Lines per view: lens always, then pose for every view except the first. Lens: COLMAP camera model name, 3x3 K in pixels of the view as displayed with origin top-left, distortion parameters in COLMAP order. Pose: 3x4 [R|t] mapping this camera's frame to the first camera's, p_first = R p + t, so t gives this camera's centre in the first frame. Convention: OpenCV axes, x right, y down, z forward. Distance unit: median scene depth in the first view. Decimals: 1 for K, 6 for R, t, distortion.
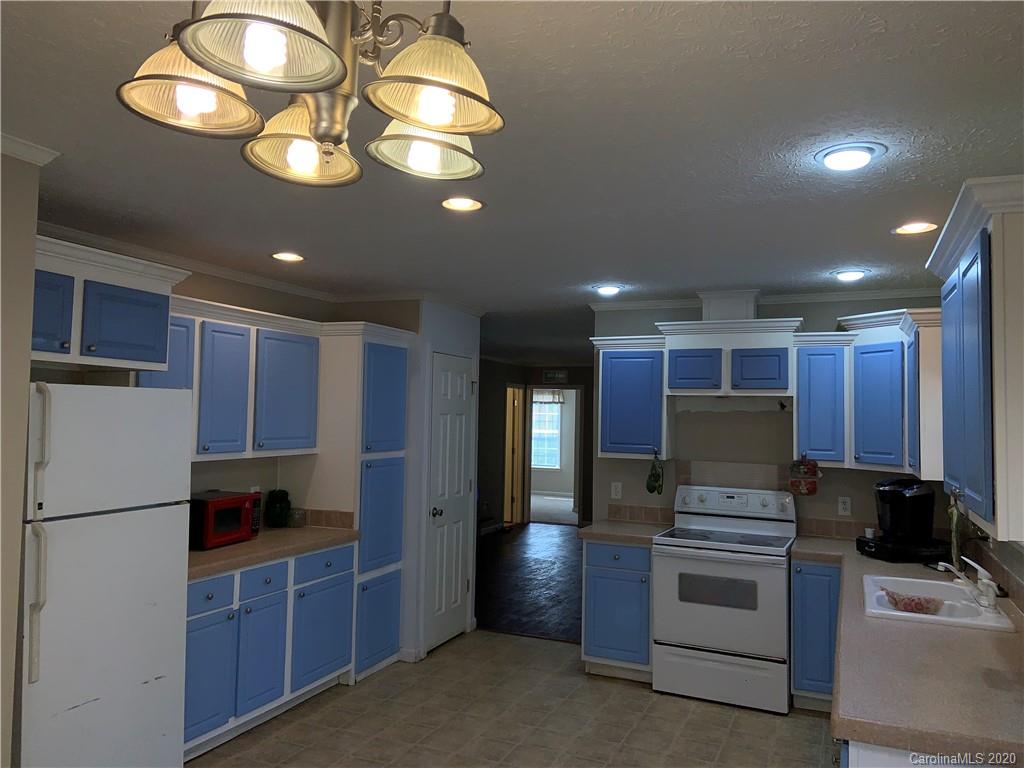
lens RADIAL K [[766.7, 0, 511.5], [0, 766.7, 383.4], [0, 0, 1]] dist [0.046626, -0.022321]
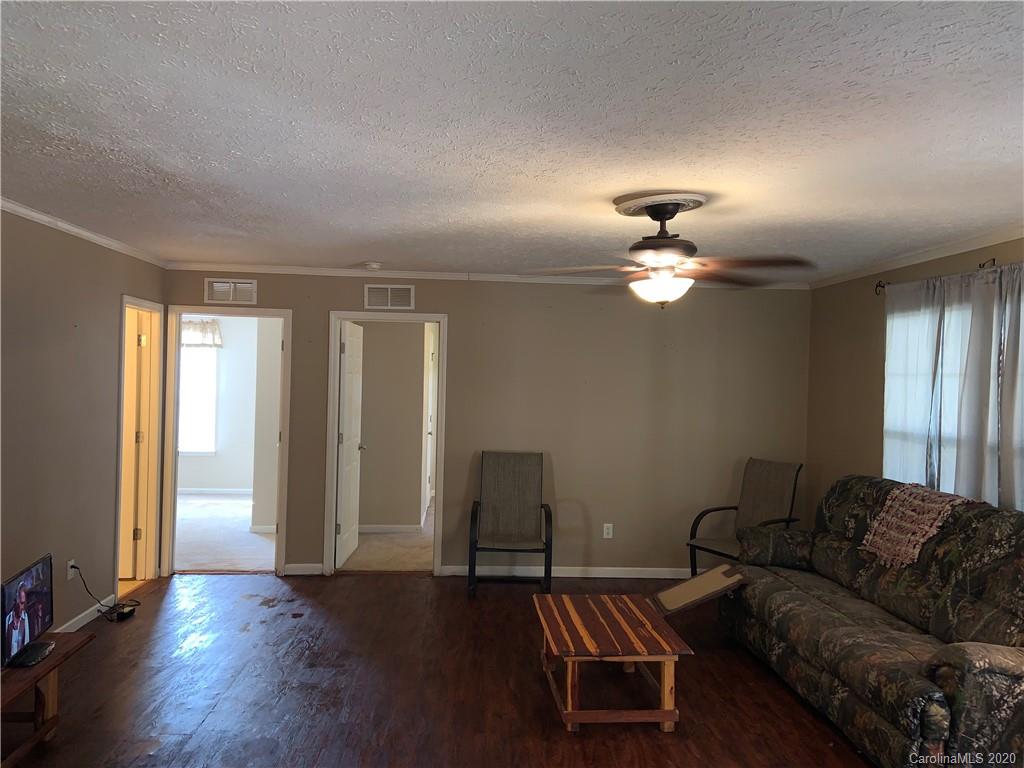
lens RADIAL K [[766.7, 0, 515.6], [0, 766.7, 381.2], [0, 0, 1]] dist [0.046626, -0.022321]
pose [[0.897300, -0.007265, 0.441361, 0.000518], [-0.022962, 0.997743, 0.063105, 0.011355], [-0.440823, -0.066759, 0.895108, 0.434321]]
